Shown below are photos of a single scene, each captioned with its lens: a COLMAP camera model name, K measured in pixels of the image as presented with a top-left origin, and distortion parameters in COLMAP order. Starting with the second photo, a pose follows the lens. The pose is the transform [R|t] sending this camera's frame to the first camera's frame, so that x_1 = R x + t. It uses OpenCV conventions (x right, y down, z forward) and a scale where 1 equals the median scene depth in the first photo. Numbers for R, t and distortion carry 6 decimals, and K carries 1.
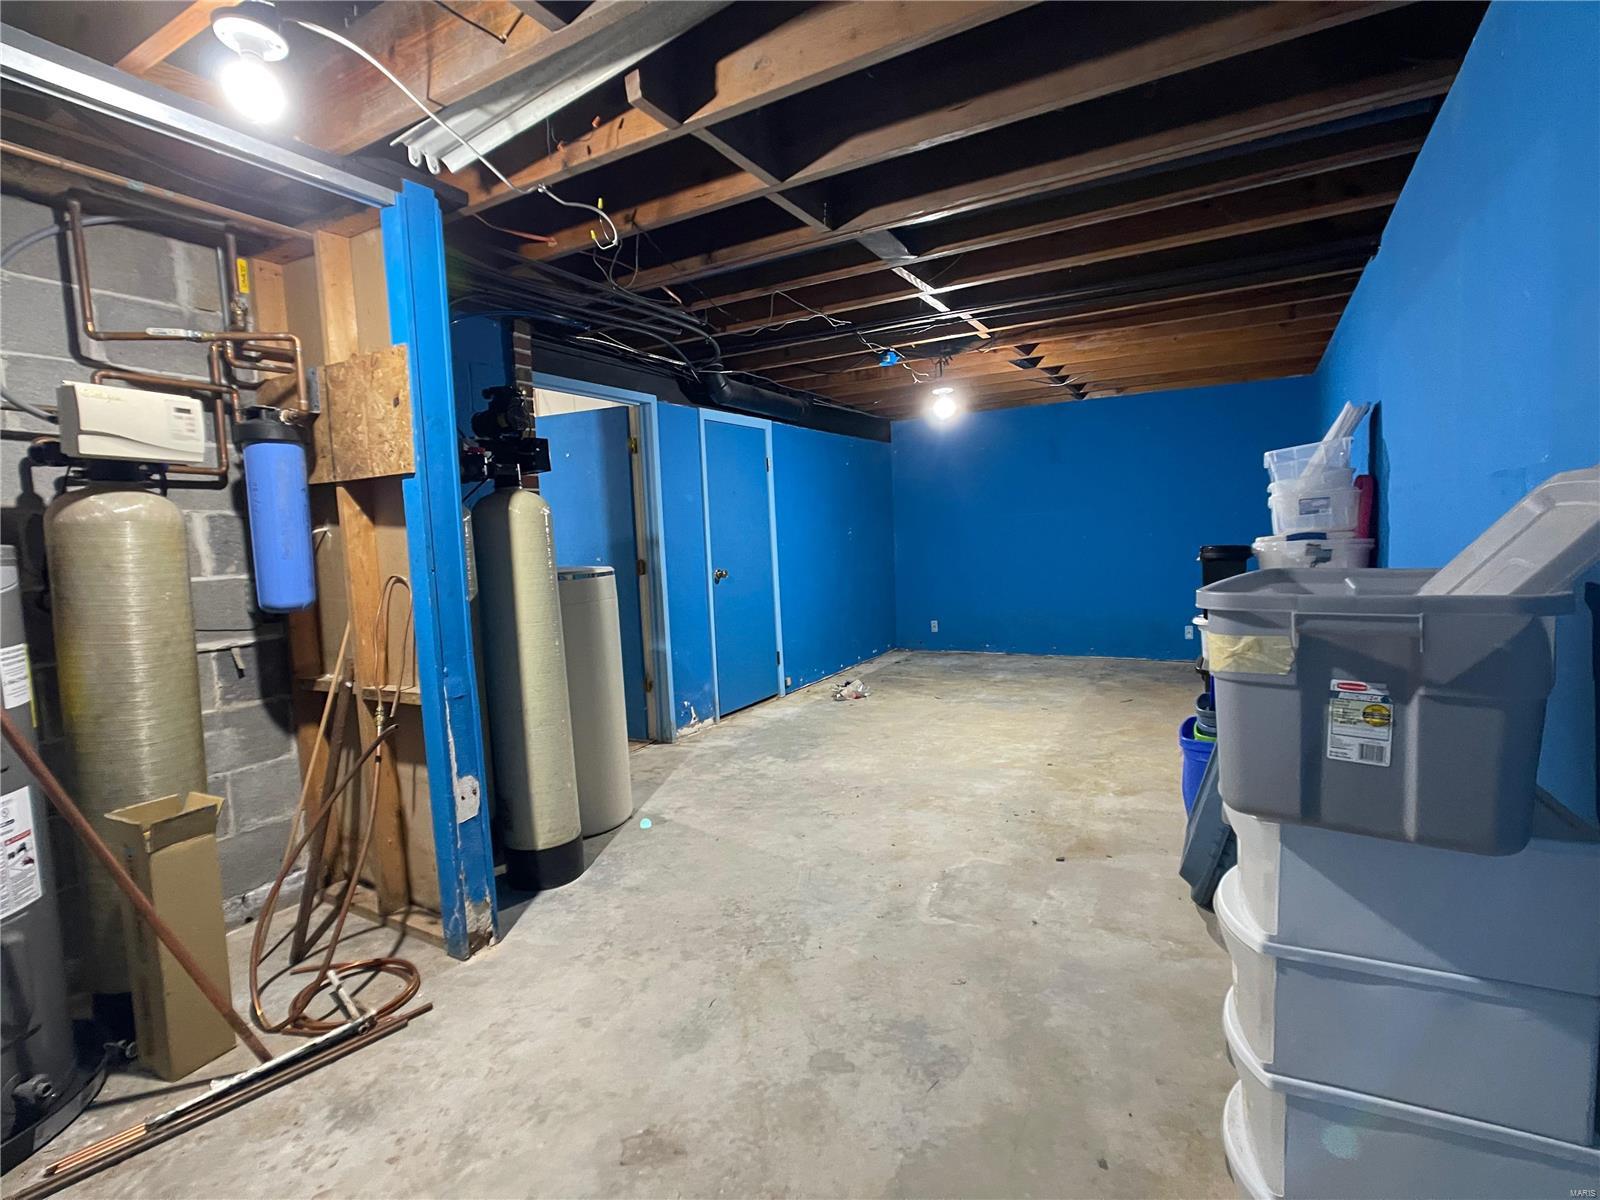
lens RADIAL K [[777.7, 0, 799.2], [0, 777.7, 596.4], [0, 0, 1]] dist [-0.019092, 0.009693]
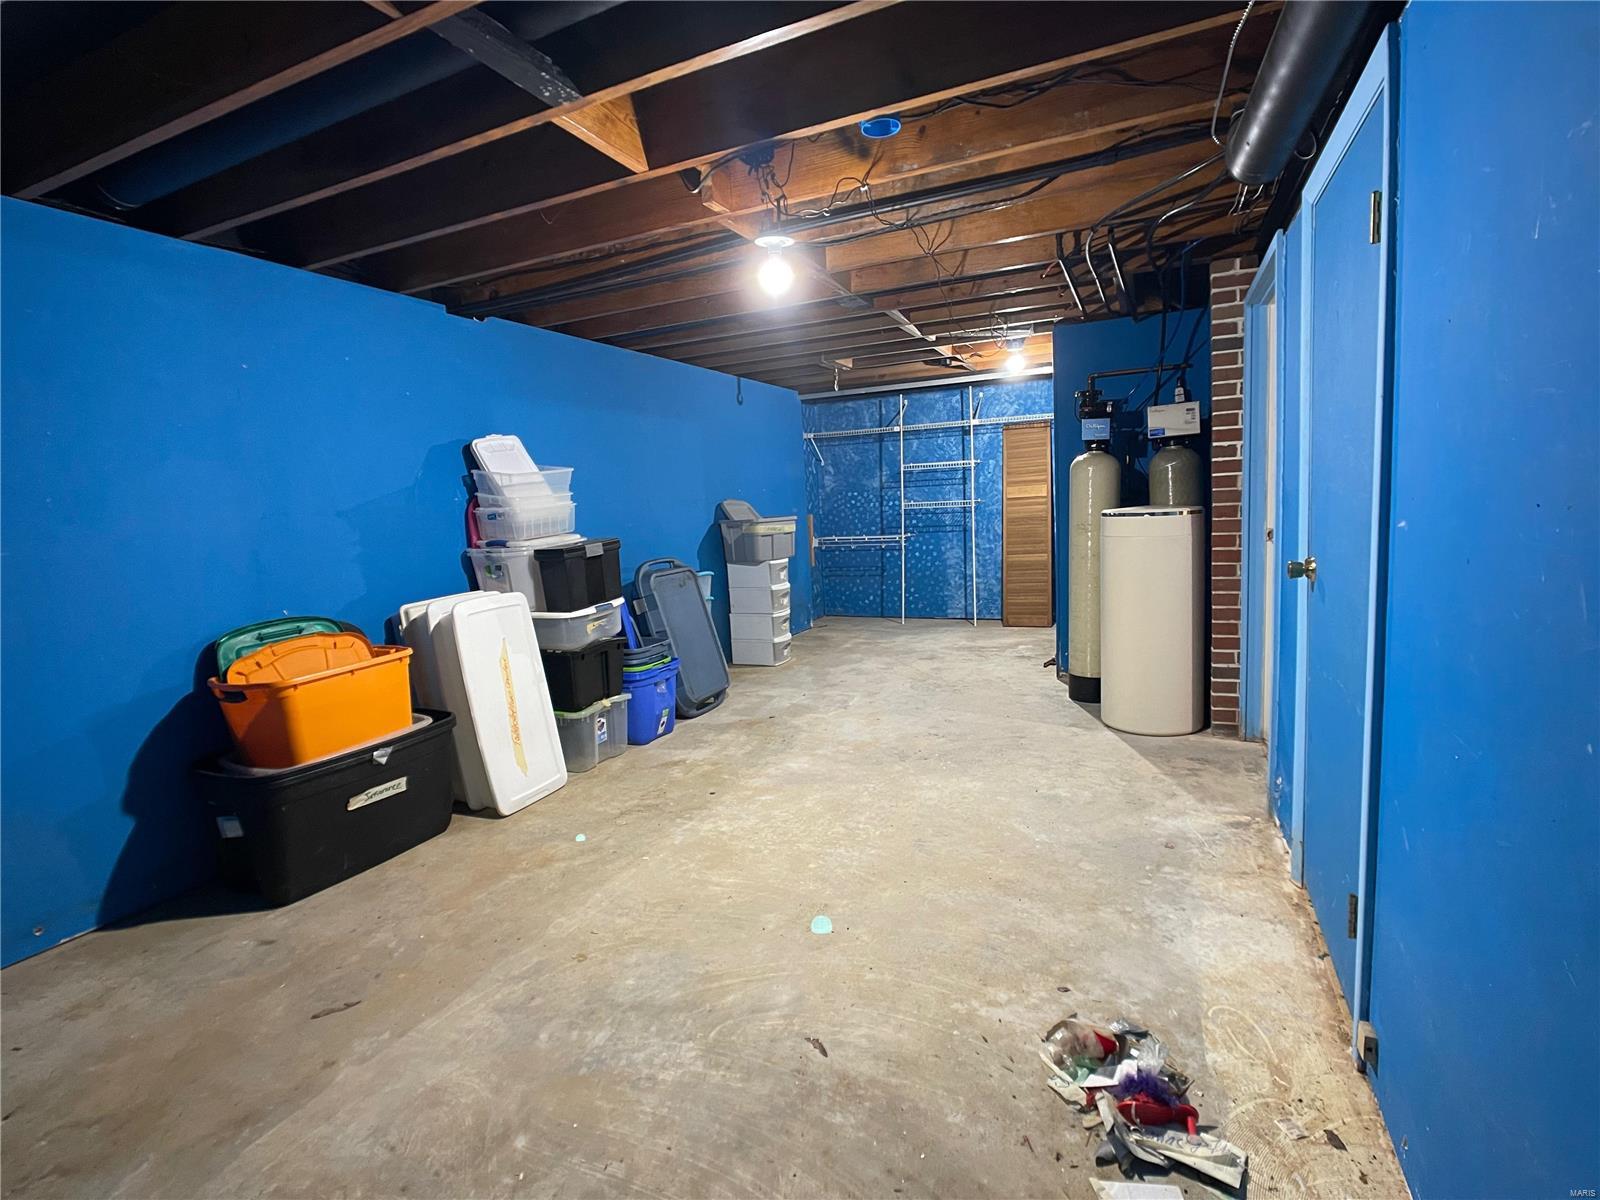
lens RADIAL K [[777.7, 0, 804.4], [0, 777.7, 590.2], [0, 0, 1]] dist [-0.019092, 0.009693]
pose [[-0.990988, 0.105670, -0.082320, 0.309429], [0.087318, 0.975645, 0.201228, -0.189549], [0.101579, 0.192227, -0.976079, 2.068079]]
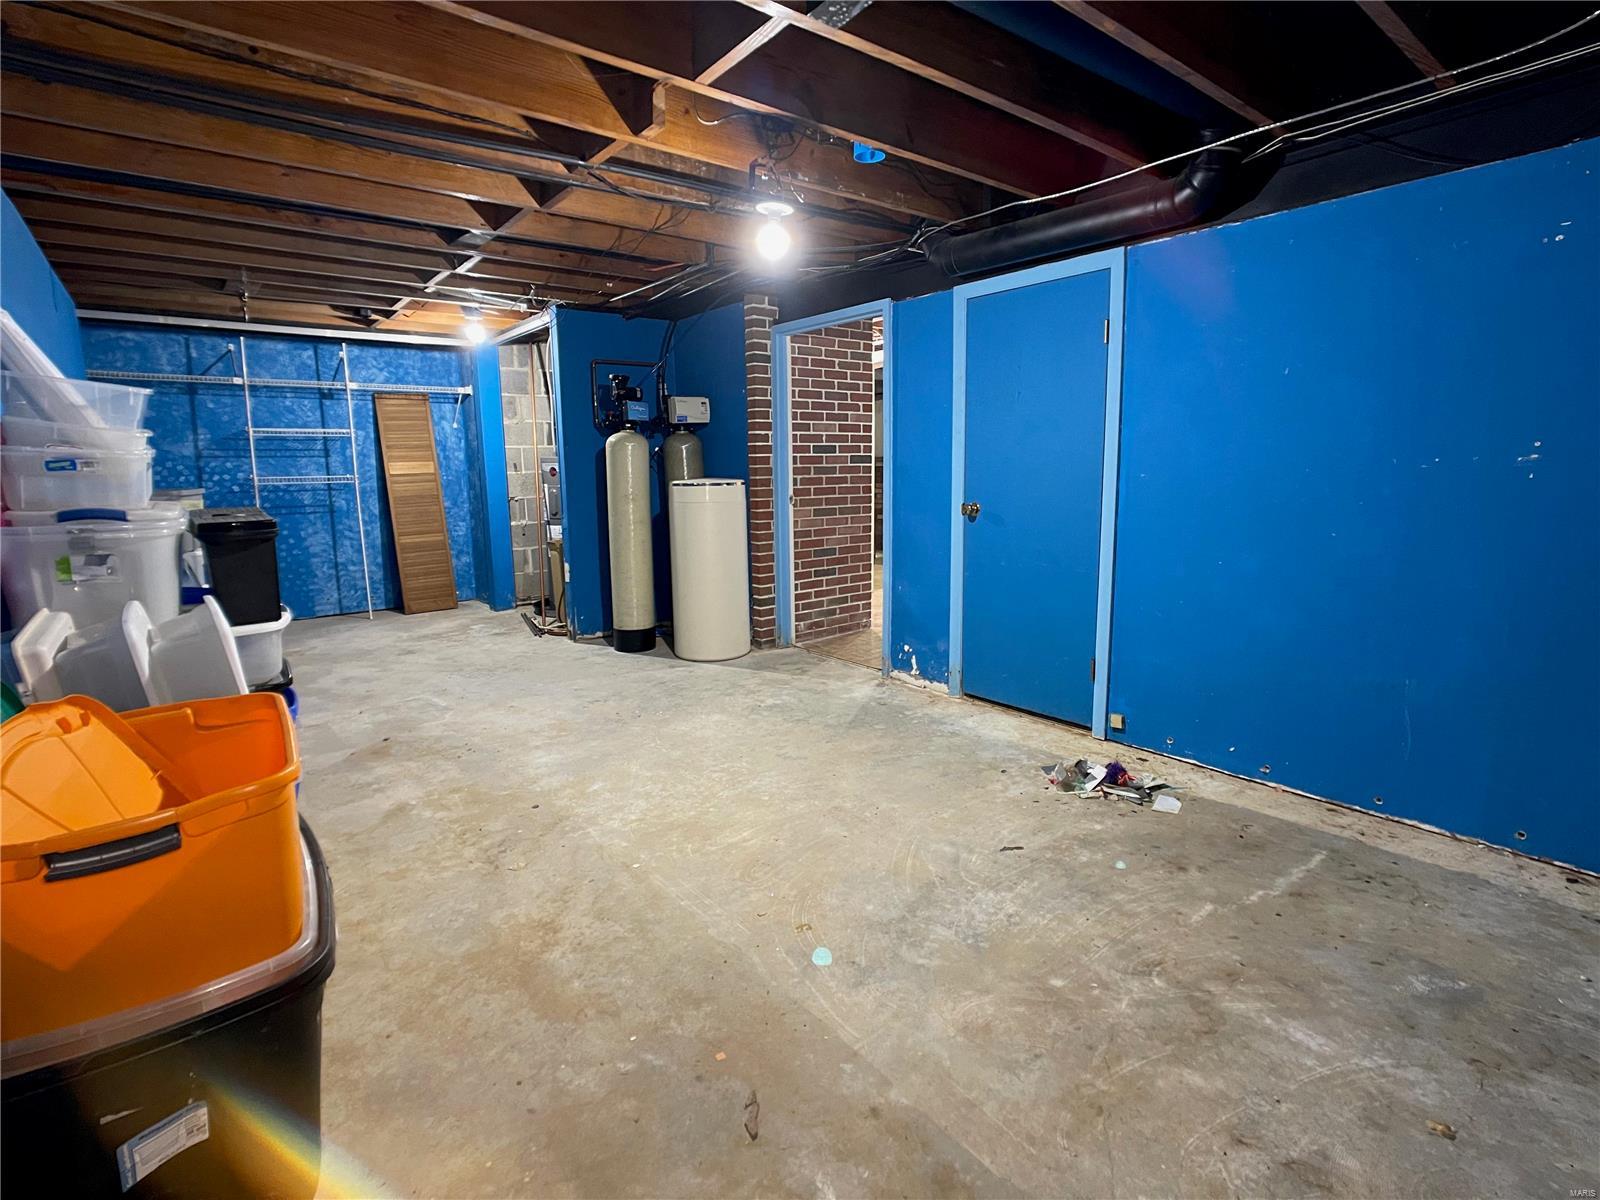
lens RADIAL K [[777.7, 0, 796.6], [0, 777.7, 586.9], [0, 0, 1]] dist [-0.019092, 0.009693]
pose [[-0.371262, 0.197037, -0.907381, 0.965563], [-0.047286, 0.971945, 0.230405, -0.178301], [0.927323, 0.128447, -0.351530, 1.660301]]
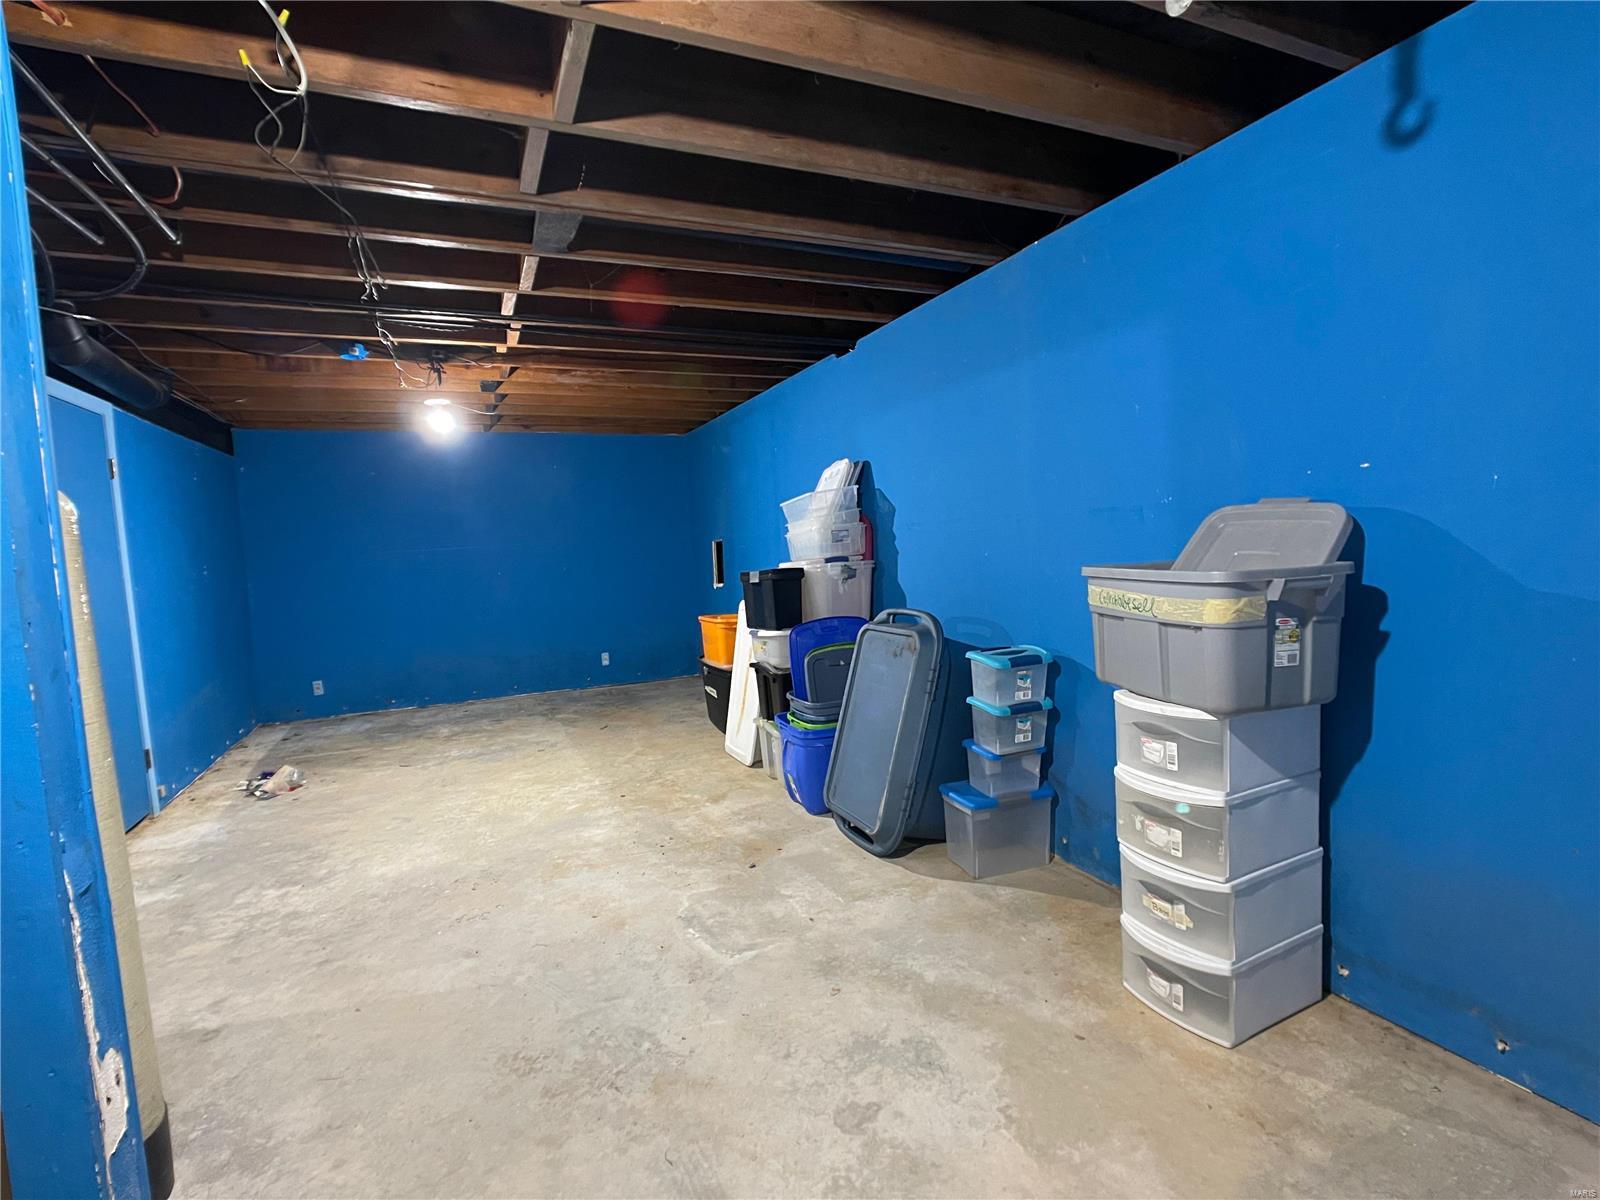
lens RADIAL K [[777.7, 0, 809.1], [0, 777.7, 596.6], [0, 0, 1]] dist [-0.019092, 0.009693]
pose [[0.590381, -0.041237, 0.806070, -0.369255], [0.087364, 0.996091, -0.013029, -0.002435], [-0.802382, 0.078113, 0.591676, 0.237219]]
